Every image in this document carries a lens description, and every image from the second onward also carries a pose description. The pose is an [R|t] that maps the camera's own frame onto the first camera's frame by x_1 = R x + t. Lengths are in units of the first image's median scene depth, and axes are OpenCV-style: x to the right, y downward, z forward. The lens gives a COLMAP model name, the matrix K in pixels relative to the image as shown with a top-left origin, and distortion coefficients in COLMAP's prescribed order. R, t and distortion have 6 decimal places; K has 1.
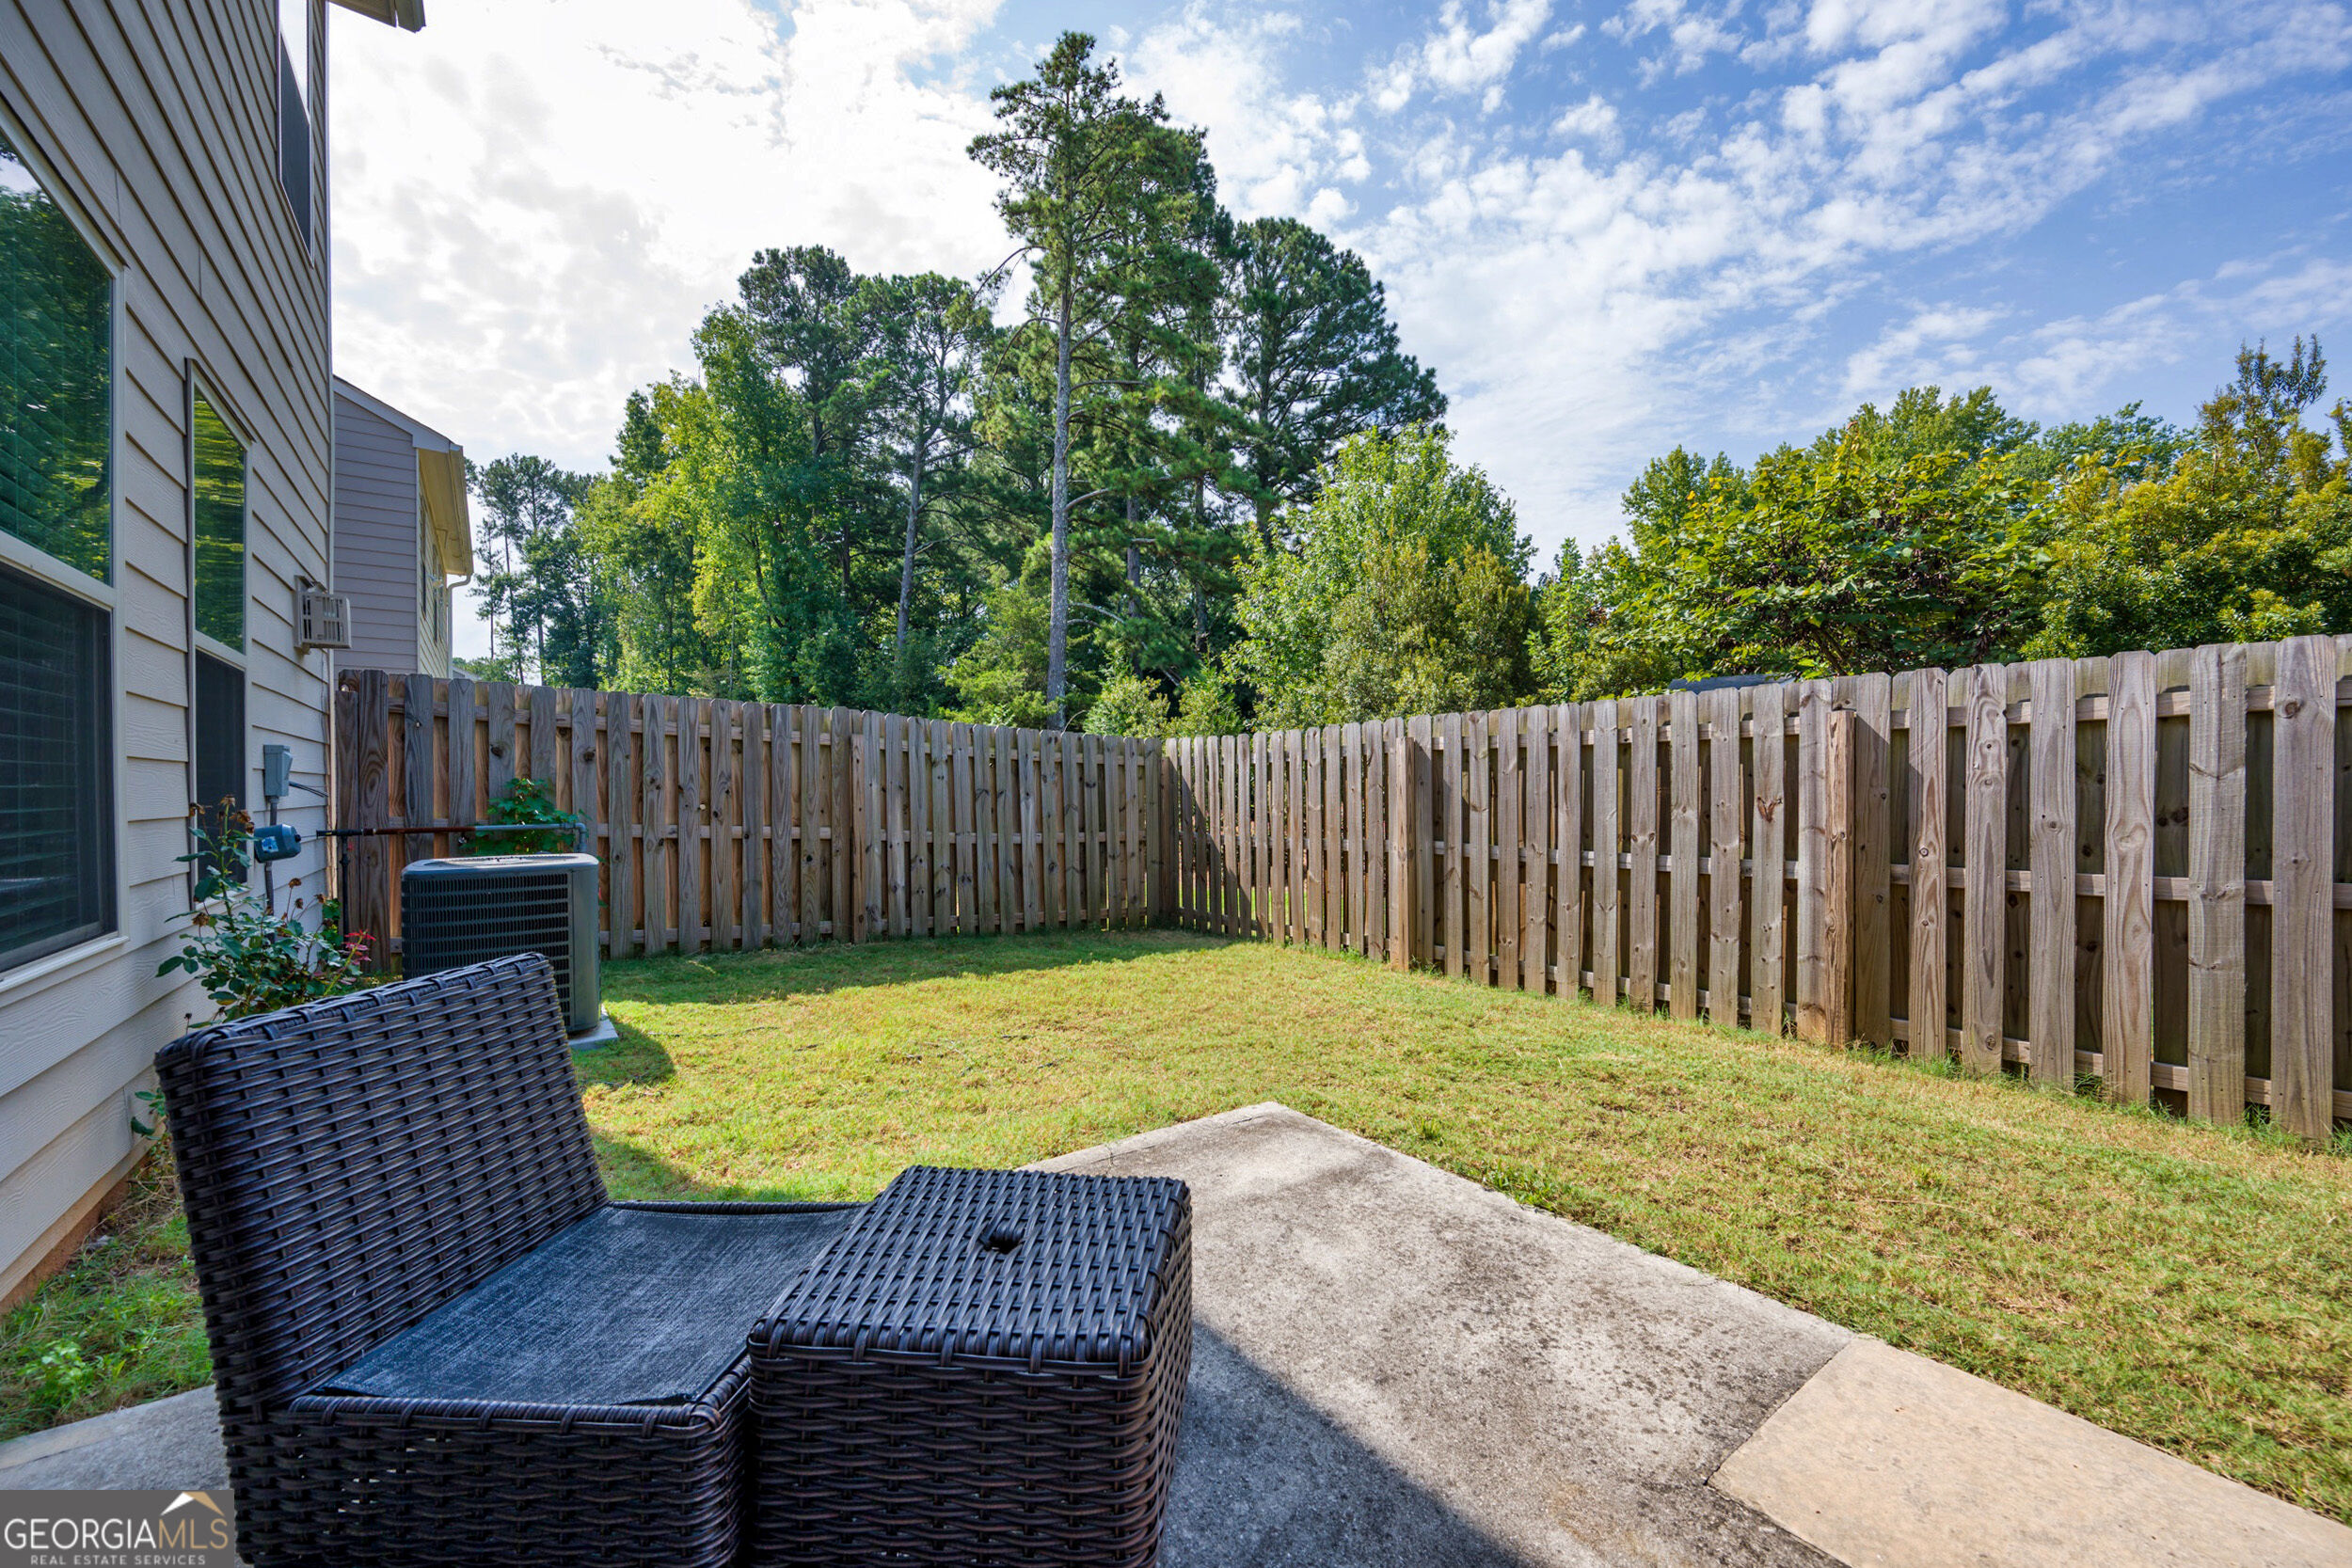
lens RADIAL K [[928.6, 0, 1177.4], [0, 928.6, 794.7], [0, 0, 1]] dist [0.001497, 0.000064]
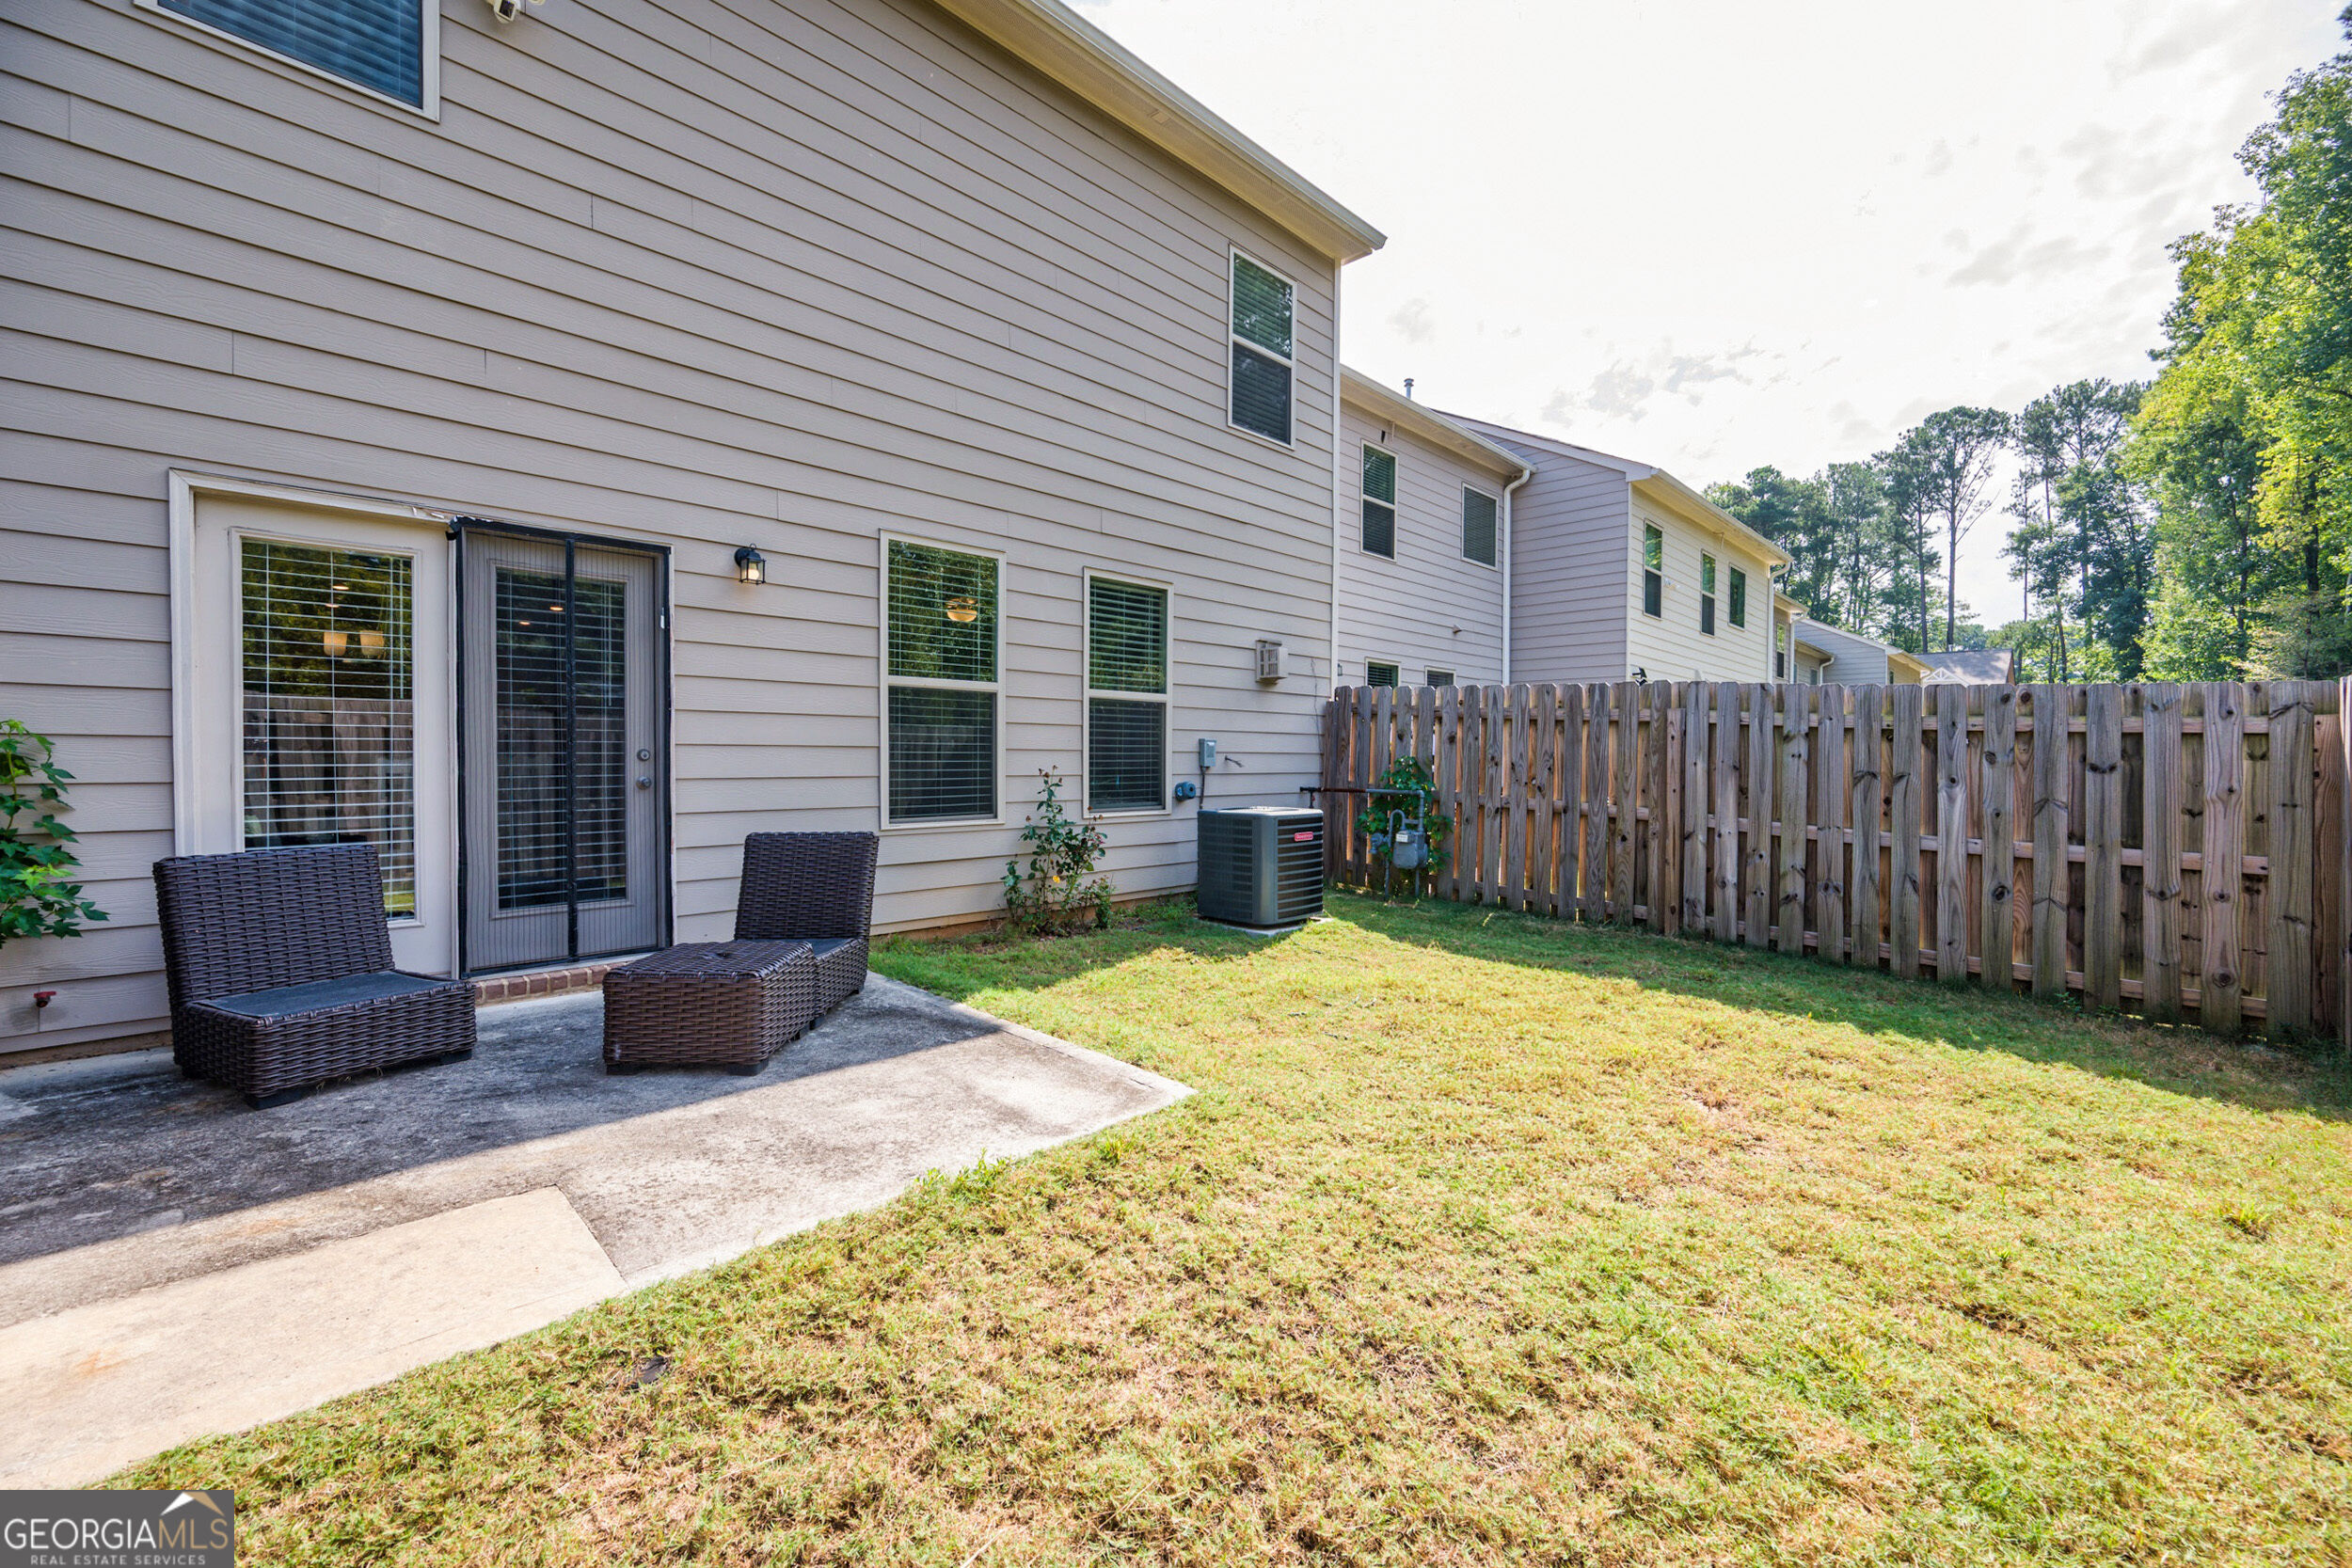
lens RADIAL K [[928.6, 0, 1175.4], [0, 928.6, 763.9], [0, 0, 1]] dist [0.001497, 0.000064]
pose [[0.145217, 0.012461, -0.989321, 0.457853], [-0.015677, 0.999824, 0.010292, -0.011229], [0.989276, 0.014015, 0.145387, 0.355859]]
